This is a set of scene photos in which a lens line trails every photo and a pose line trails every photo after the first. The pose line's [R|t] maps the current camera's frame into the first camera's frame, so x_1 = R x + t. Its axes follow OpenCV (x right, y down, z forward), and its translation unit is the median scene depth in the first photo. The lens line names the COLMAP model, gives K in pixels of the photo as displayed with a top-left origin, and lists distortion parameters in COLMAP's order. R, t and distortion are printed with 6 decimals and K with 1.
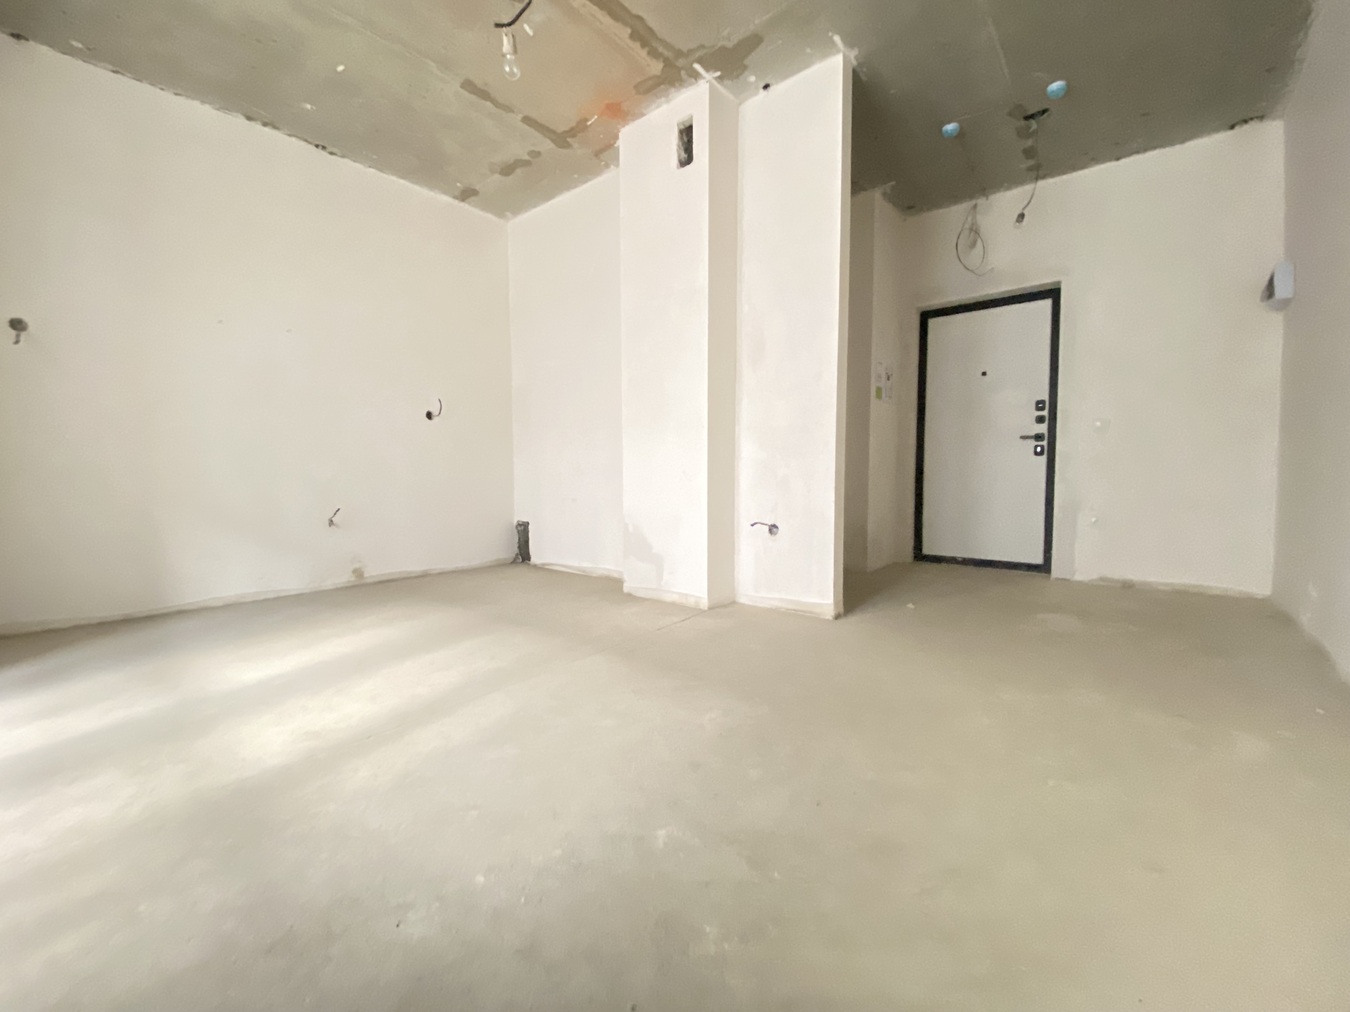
lens RADIAL K [[545.7, 0, 669.1], [0, 545.7, 502.9], [0, 0, 1]] dist [0.013928, -0.017382]
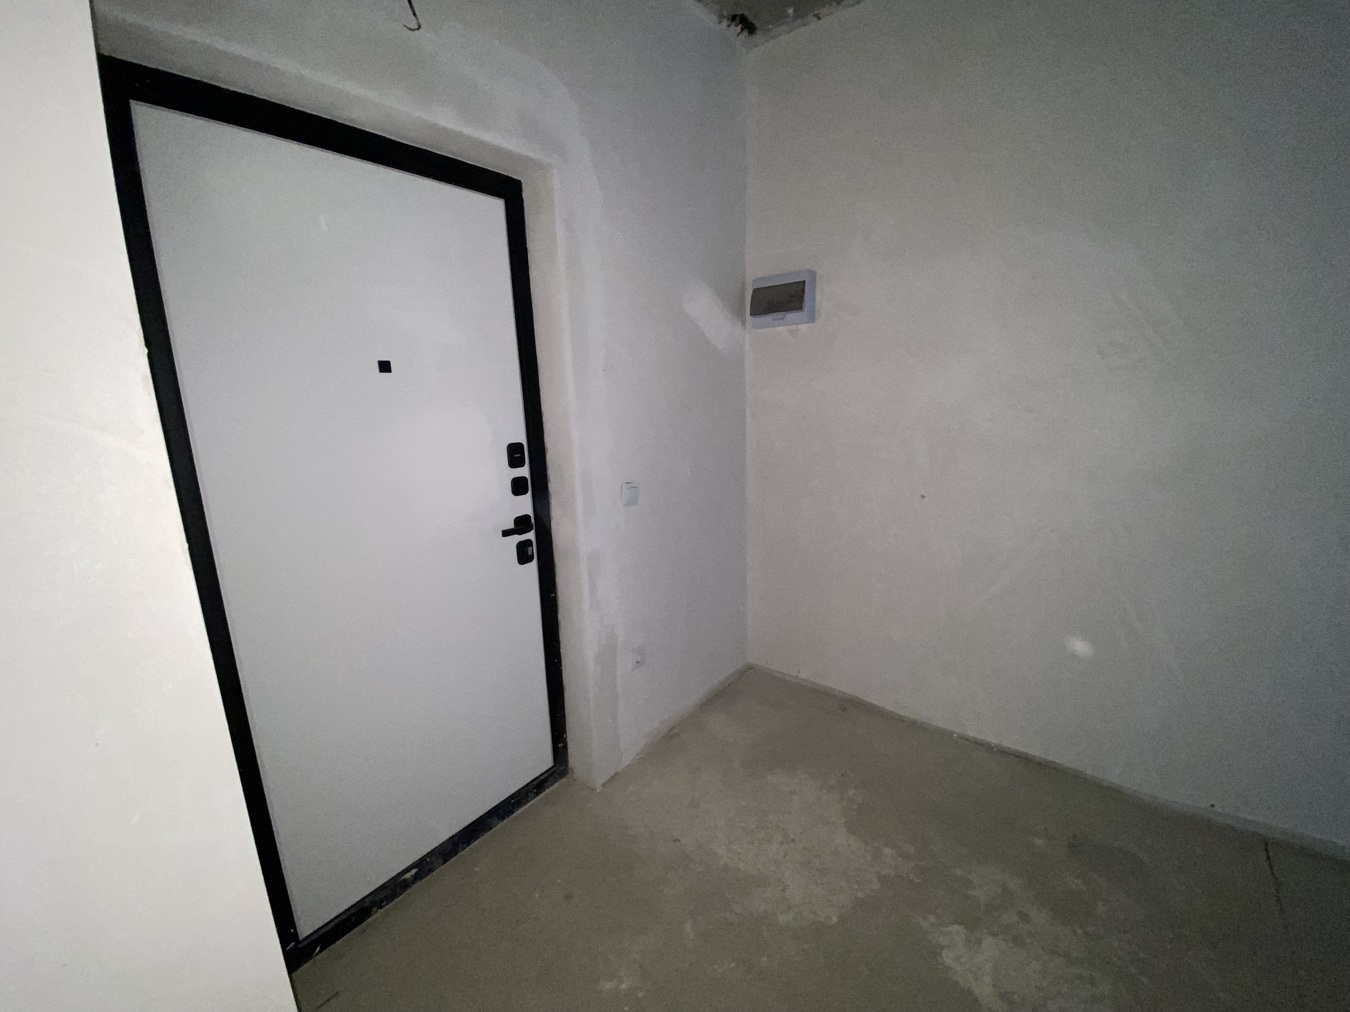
lens RADIAL K [[545.7, 0, 684.4], [0, 545.7, 505.6], [0, 0, 1]] dist [0.013928, -0.017382]
pose [[-0.042305, -0.201126, 0.978651, 0.313373], [0.088015, 0.974970, 0.204174, -0.276147], [-0.995220, 0.094774, -0.023544, 1.117310]]
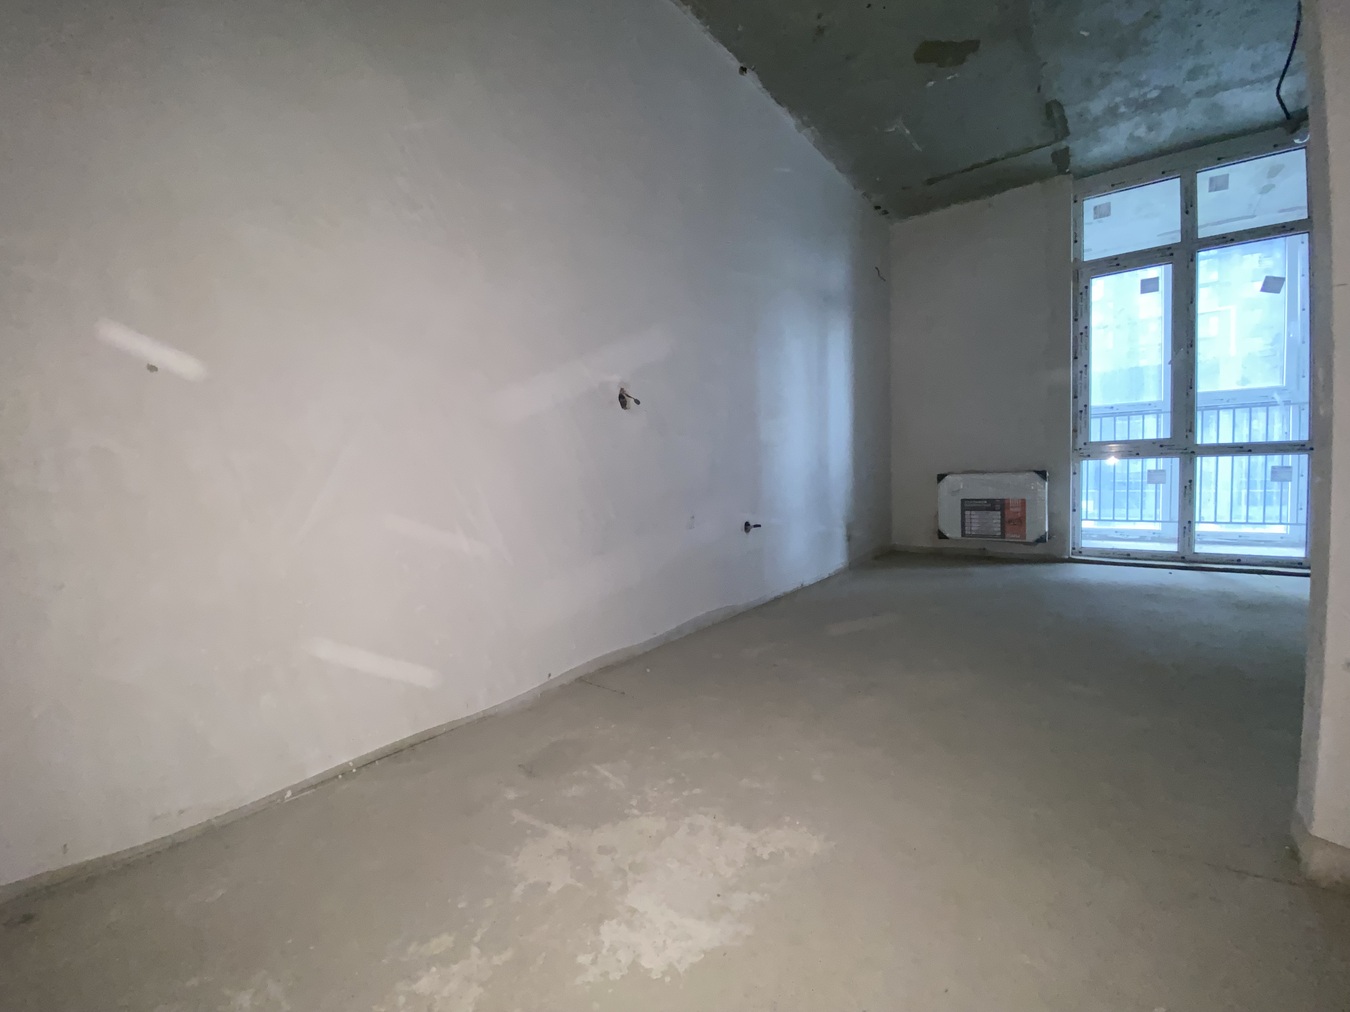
lens RADIAL K [[545.7, 0, 666.5], [0, 545.7, 502.0], [0, 0, 1]] dist [0.013928, -0.017382]
pose [[-0.999086, 0.035449, -0.023892, 0.648790], [0.032632, 0.993454, 0.109472, -0.064830], [0.027616, 0.108592, -0.993703, 1.168379]]
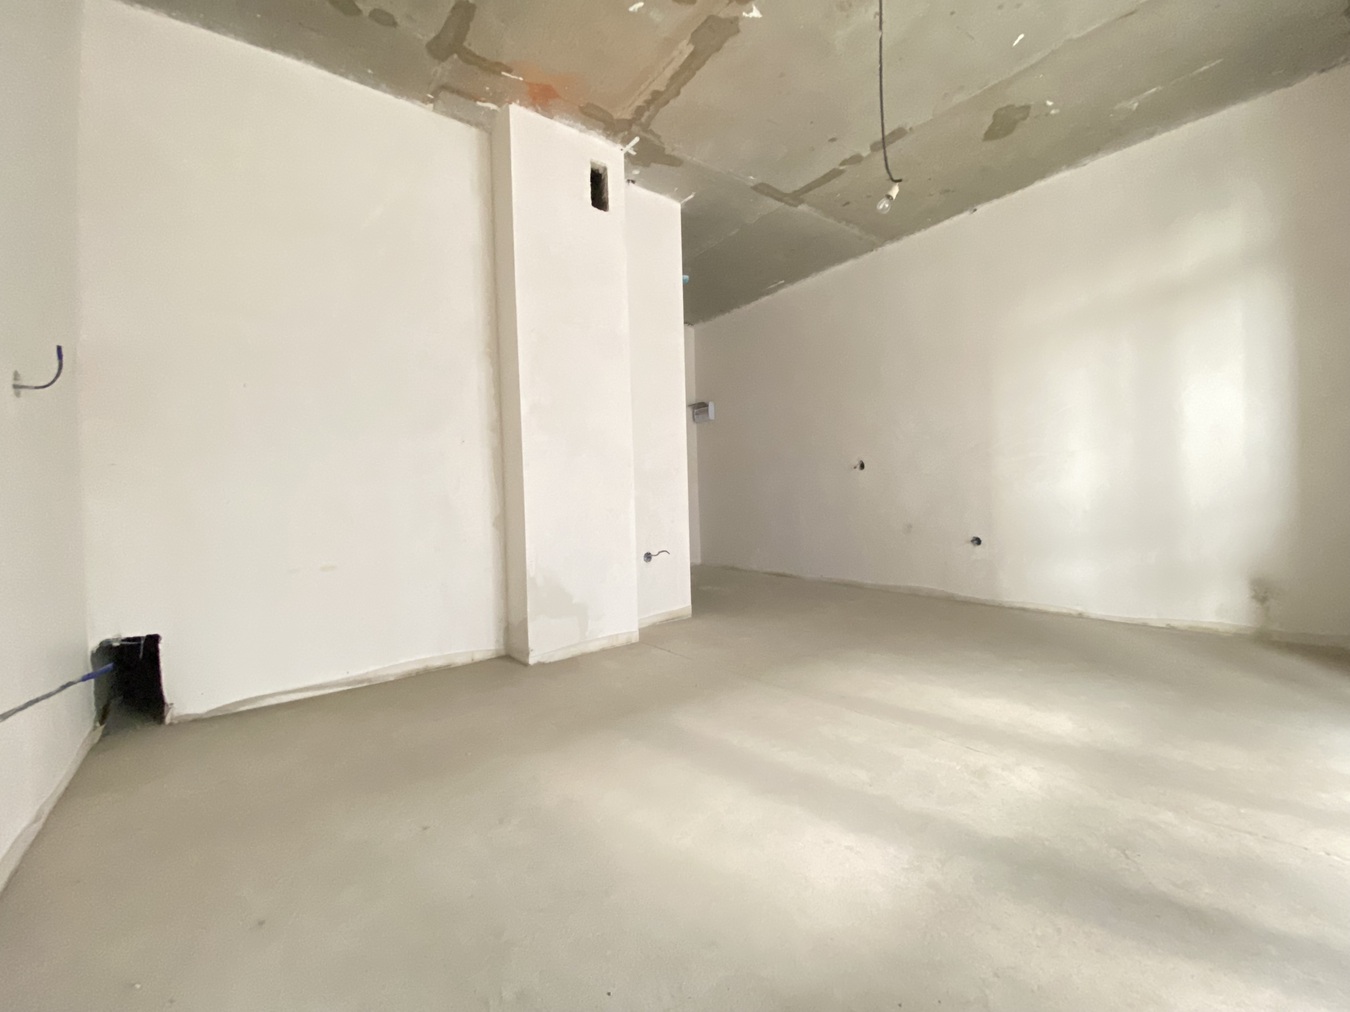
lens RADIAL K [[545.7, 0, 670.0], [0, 545.7, 504.4], [0, 0, 1]] dist [0.013928, -0.017382]
pose [[0.220158, -0.022248, 0.975210, -0.886334], [0.084828, 0.996389, 0.003581, -0.061232], [-0.971769, 0.081937, 0.221250, 0.655929]]
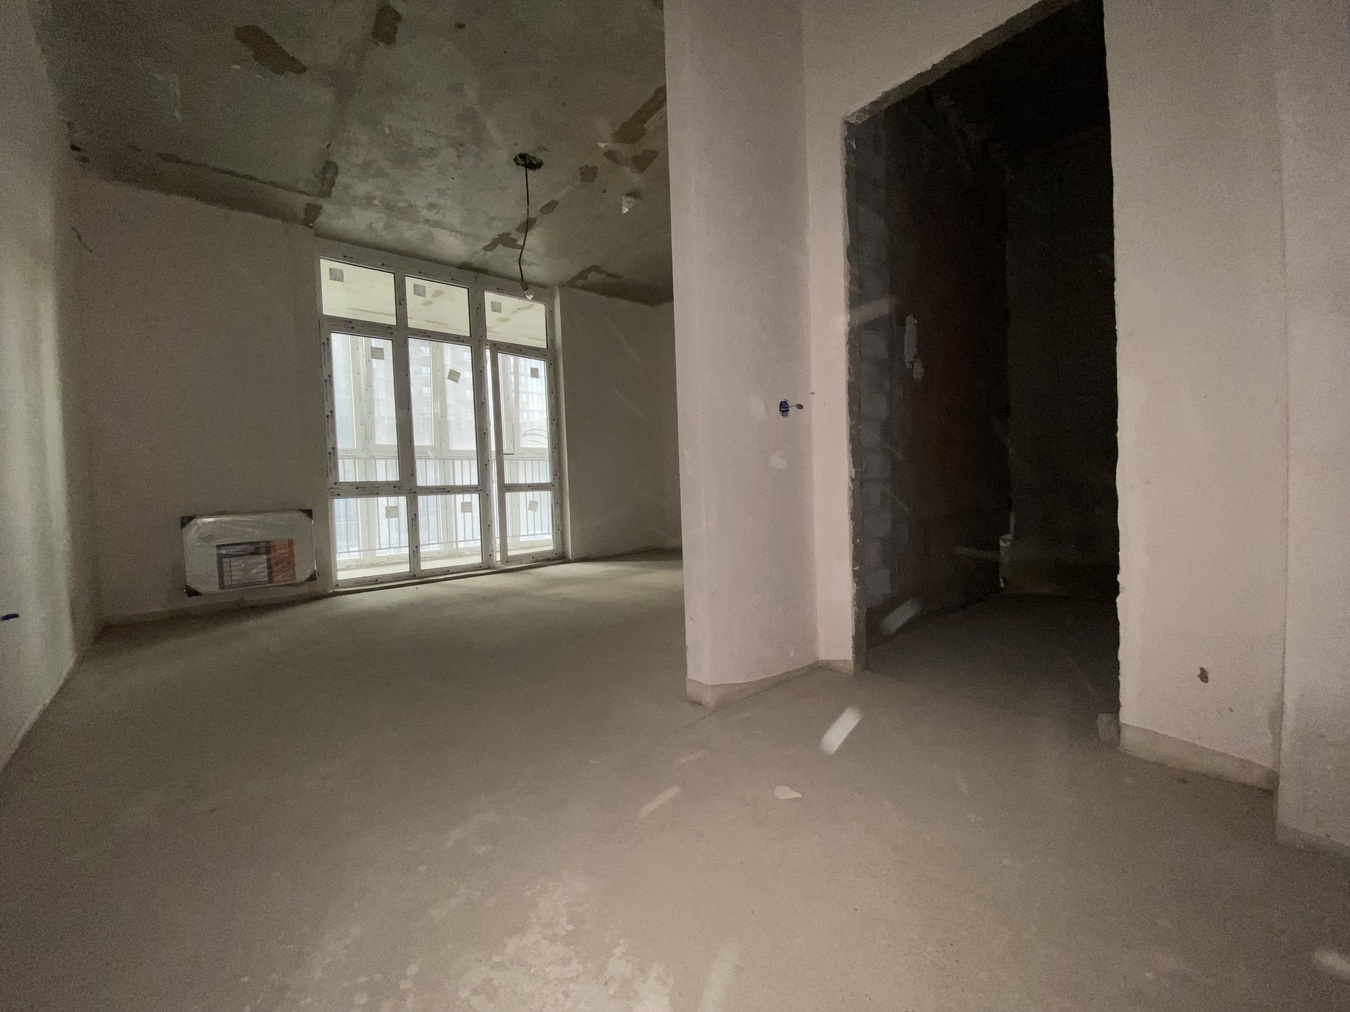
lens RADIAL K [[545.7, 0, 673.5], [0, 545.7, 503.3], [0, 0, 1]] dist [0.013928, -0.017382]
pose [[-0.152013, 0.044663, -0.987369, 0.867997], [-0.021428, 0.998595, 0.048469, -0.063527], [0.988146, 0.028526, -0.150842, 0.959444]]
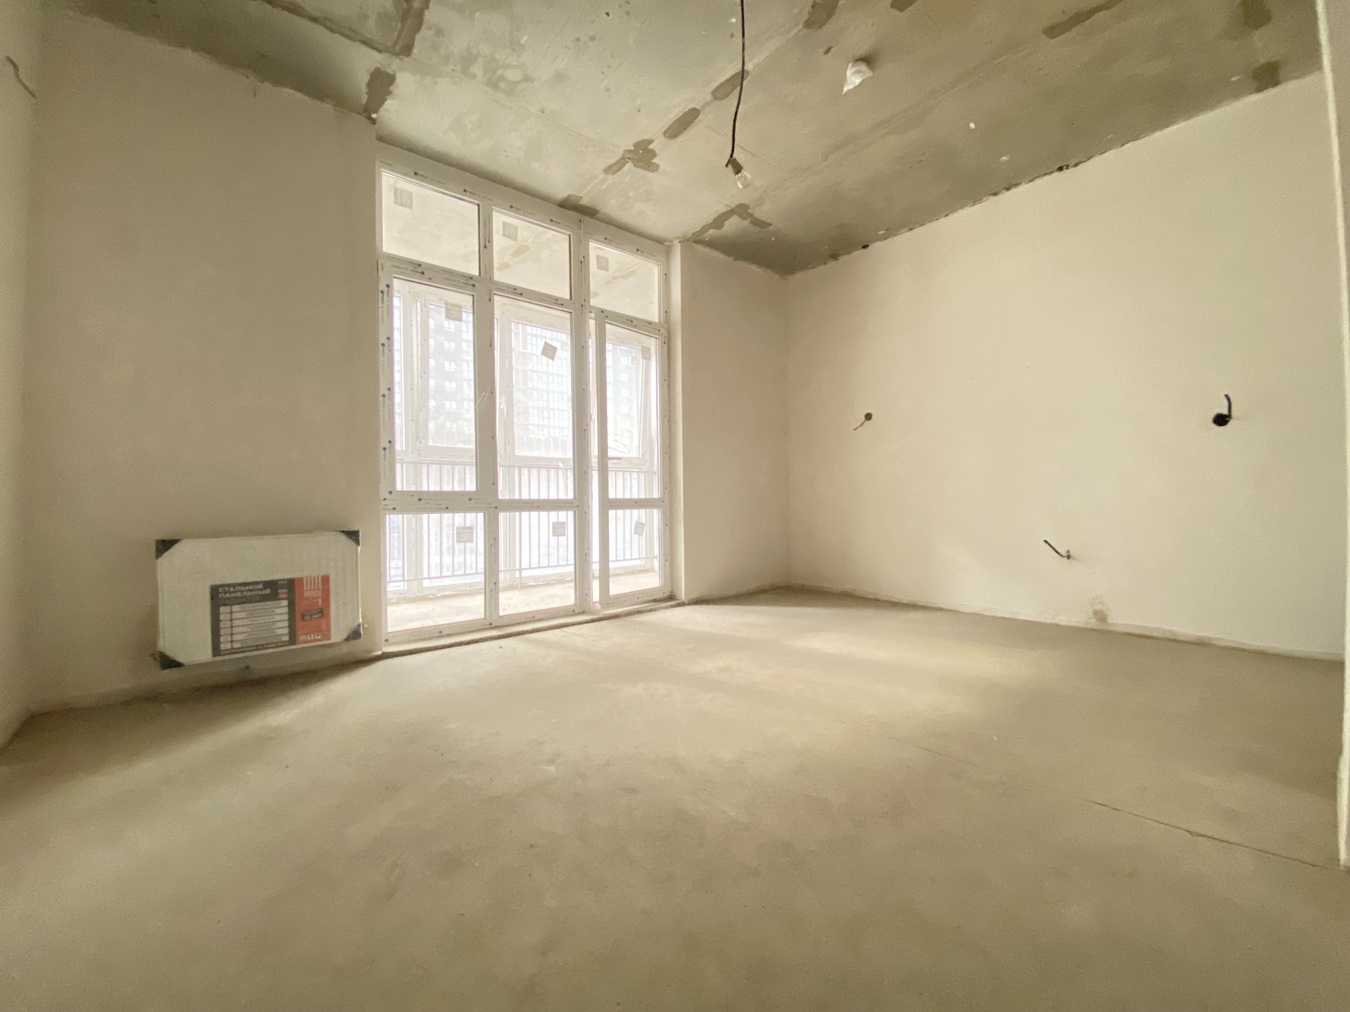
lens RADIAL K [[545.7, 0, 674.8], [0, 545.7, 503.3], [0, 0, 1]] dist [0.013928, -0.017382]
pose [[-0.175160, 0.006122, -0.984521, 0.486802], [-0.041552, 0.999044, 0.013605, -0.043211], [0.983663, 0.043292, -0.174738, 0.563508]]
